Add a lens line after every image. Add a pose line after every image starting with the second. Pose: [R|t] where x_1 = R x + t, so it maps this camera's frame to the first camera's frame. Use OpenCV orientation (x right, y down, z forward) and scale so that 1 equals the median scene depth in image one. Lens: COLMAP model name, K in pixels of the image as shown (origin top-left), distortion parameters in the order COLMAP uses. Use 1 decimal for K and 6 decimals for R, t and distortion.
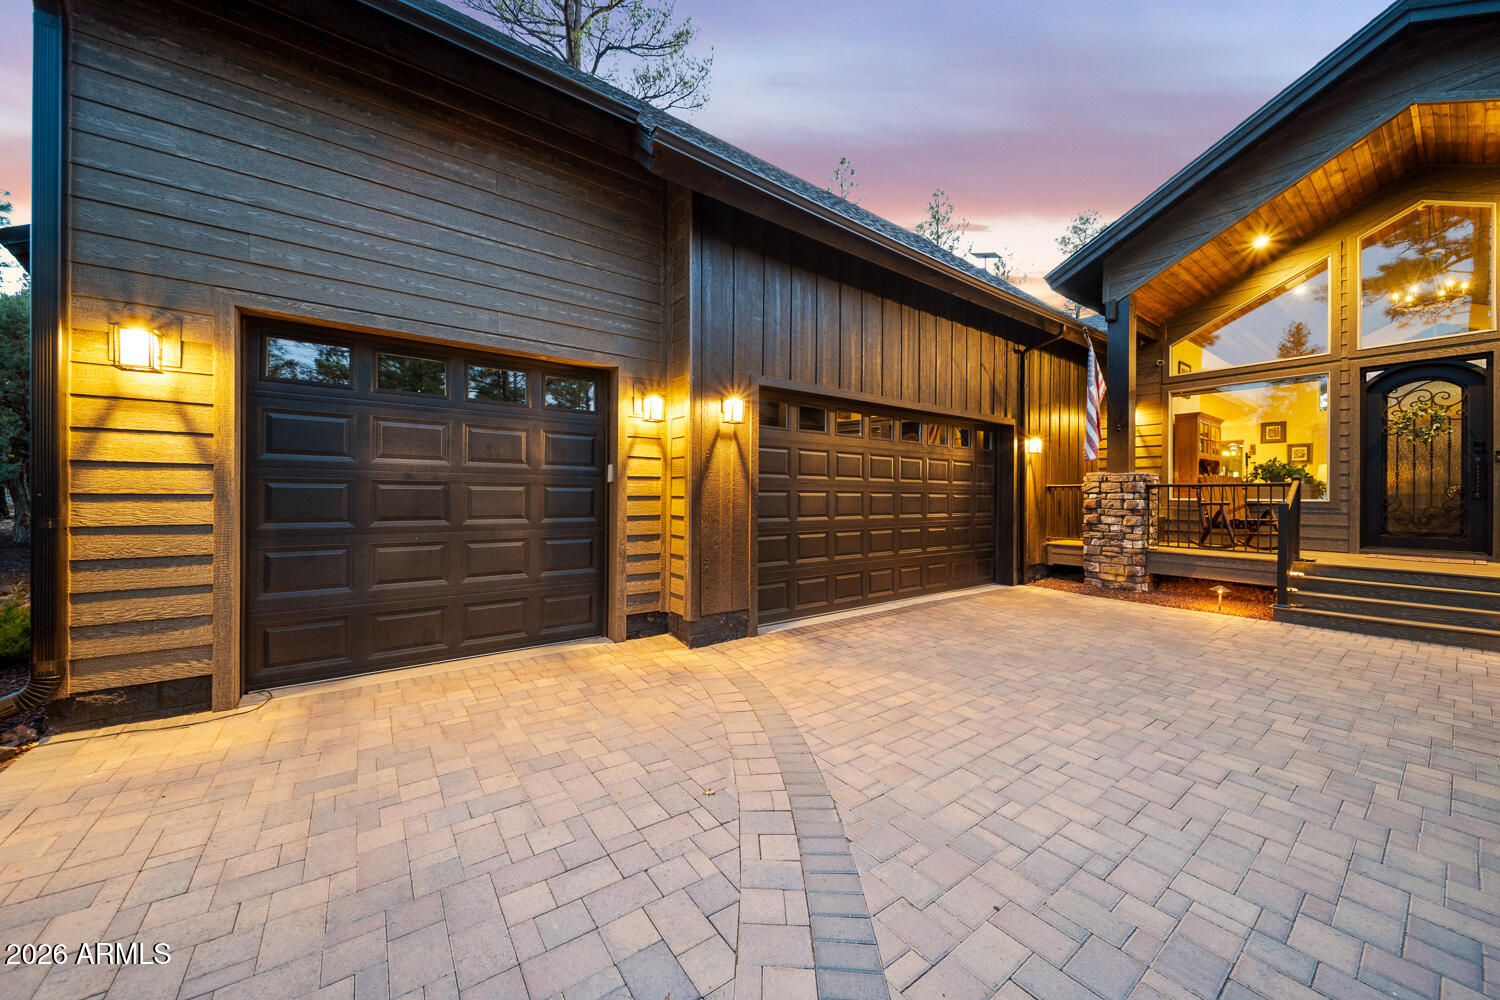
lens RADIAL K [[530.8, 0, 750.5], [0, 530.8, 492.9], [0, 0, 1]] dist [0.008860, -0.002386]
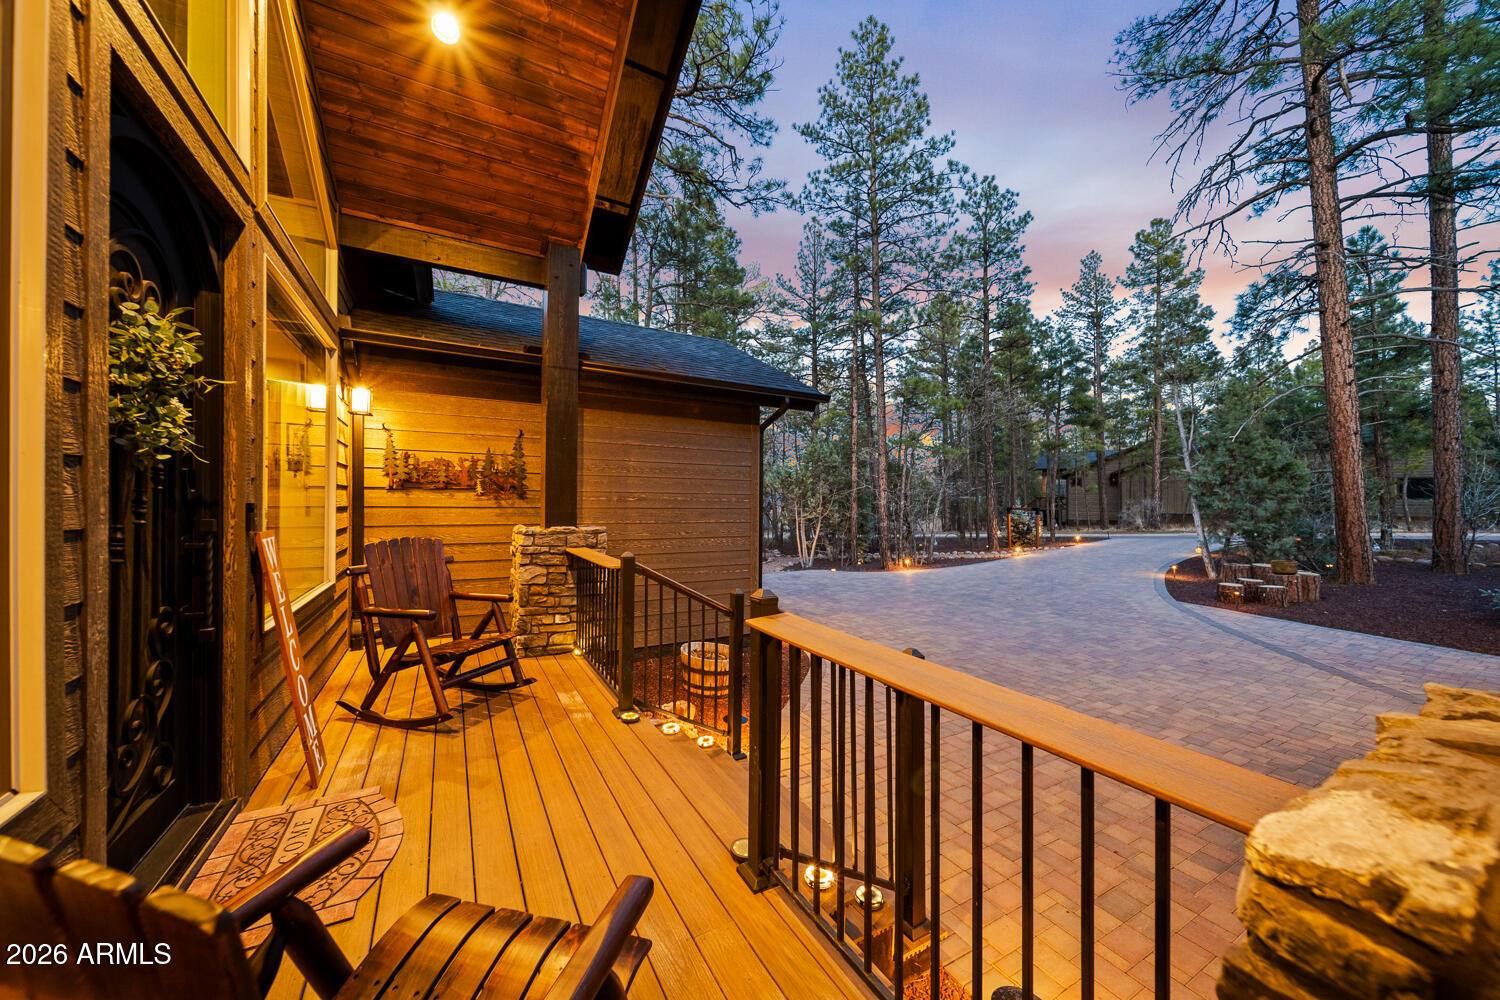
lens RADIAL K [[530.8, 0, 747.5], [0, 530.8, 501.7], [0, 0, 1]] dist [0.008860, -0.002386]
pose [[-0.992632, -0.013355, 0.120429, 1.304430], [-0.013851, 0.999899, -0.003276, -0.105160], [-0.120373, -0.004920, -0.992717, 1.686072]]
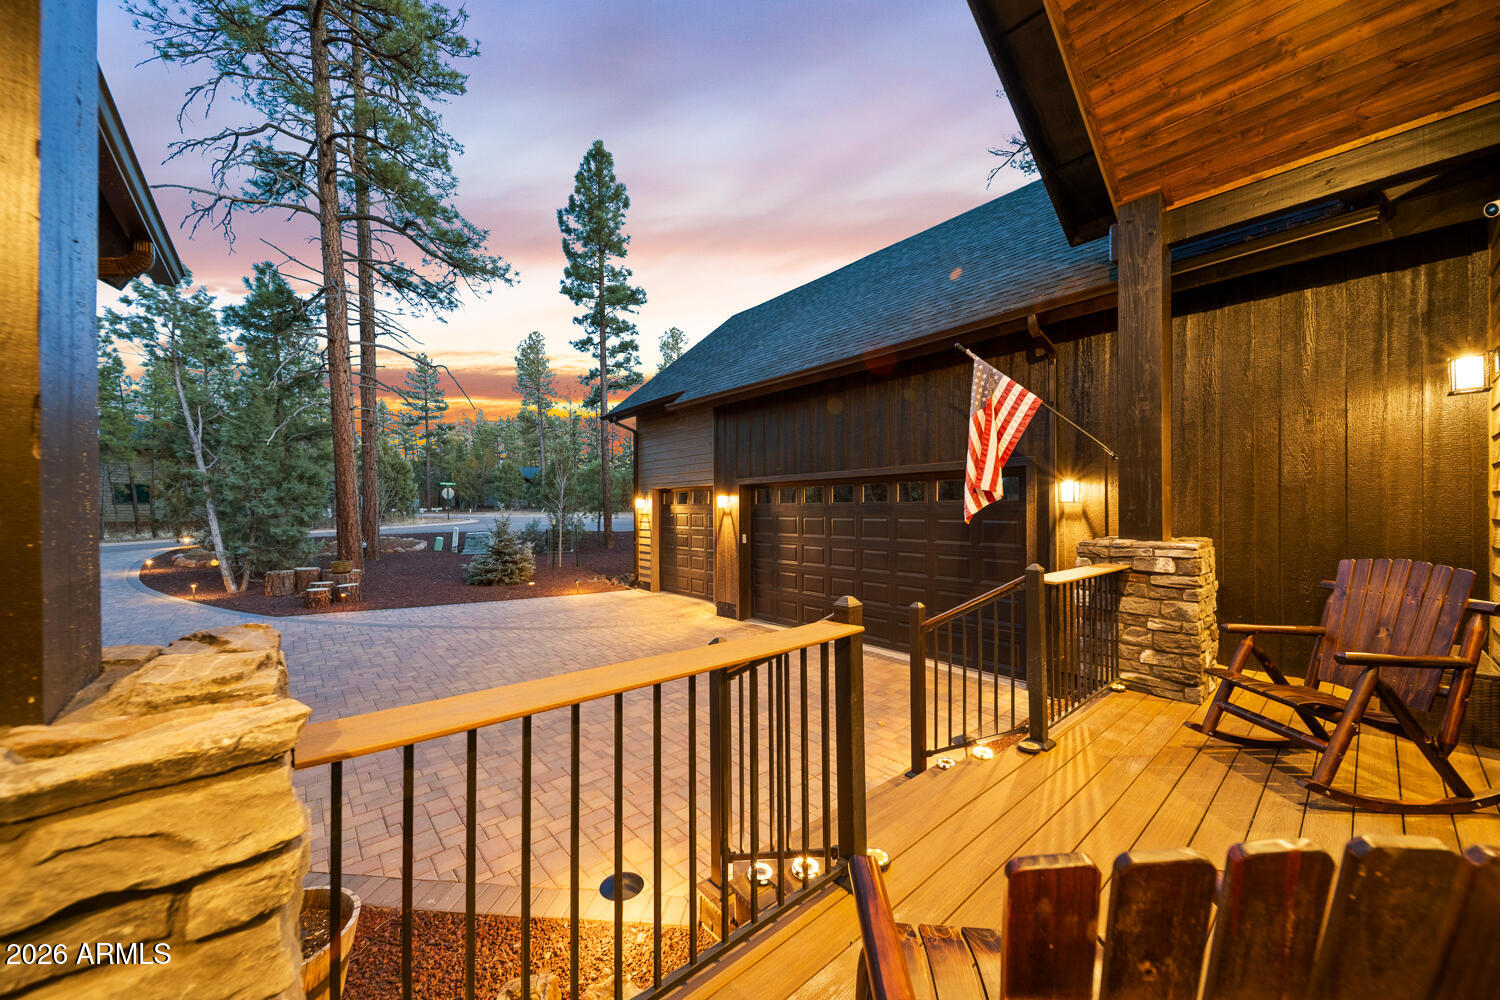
lens RADIAL K [[530.8, 0, 753.3], [0, 530.8, 518.7], [0, 0, 1]] dist [0.008860, -0.002386]
pose [[0.083304, 0.005452, -0.996509, 1.915606], [0.002897, 0.999979, 0.005713, -0.099665], [0.996520, -0.003363, 0.083287, 0.924024]]
